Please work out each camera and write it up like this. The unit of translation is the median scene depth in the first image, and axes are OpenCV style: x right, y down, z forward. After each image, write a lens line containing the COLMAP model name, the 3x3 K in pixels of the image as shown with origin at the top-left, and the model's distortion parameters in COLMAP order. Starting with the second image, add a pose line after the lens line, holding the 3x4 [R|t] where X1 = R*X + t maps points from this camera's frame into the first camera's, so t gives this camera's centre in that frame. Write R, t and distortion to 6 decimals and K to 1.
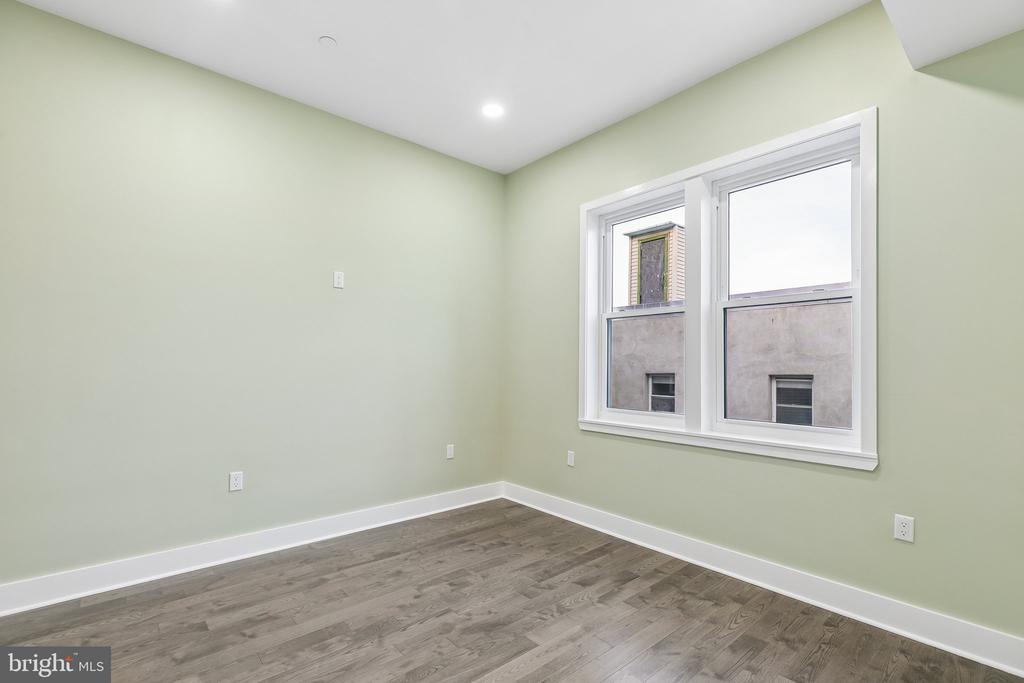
lens RADIAL K [[469.1, 0, 511.7], [0, 469.1, 349.7], [0, 0, 1]] dist [0.003634, -0.000395]
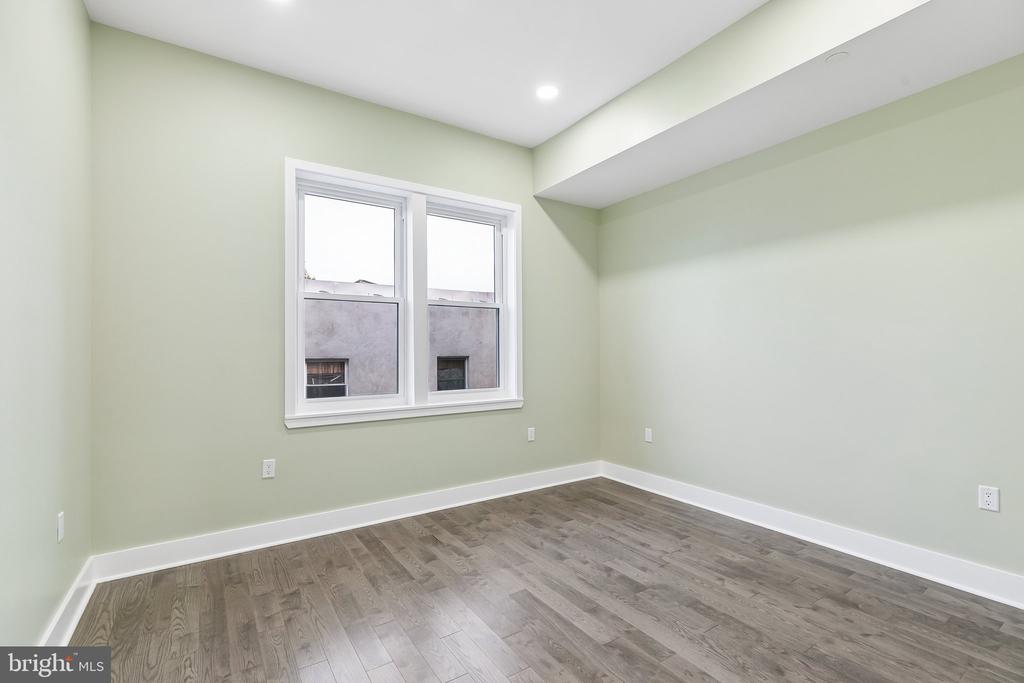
lens RADIAL K [[469.1, 0, 511.0], [0, 469.1, 341.4], [0, 0, 1]] dist [0.003634, -0.000395]
pose [[0.115204, 0.013352, 0.993252, -0.832854], [-0.026103, 0.999605, -0.010410, 0.020776], [-0.992999, -0.024728, 0.115507, 0.686283]]
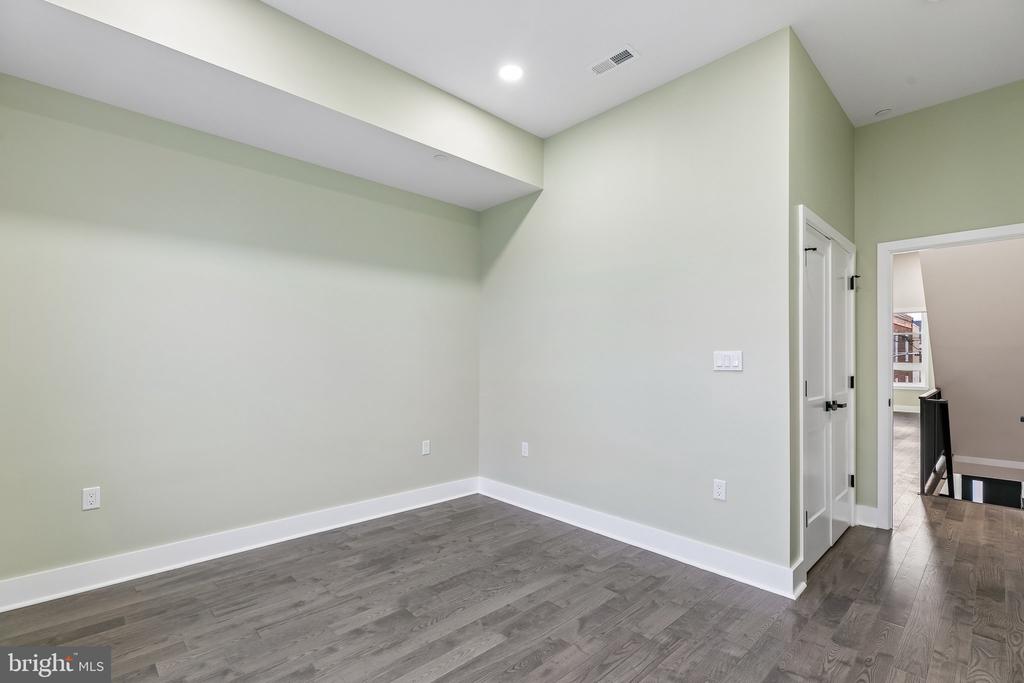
lens RADIAL K [[469.1, 0, 509.2], [0, 469.1, 351.6], [0, 0, 1]] dist [0.003634, -0.000395]
pose [[-0.998156, -0.007976, -0.060181, -0.059760], [-0.005121, 0.998861, -0.047434, 0.044093], [0.060491, -0.047038, -0.997060, 1.391554]]
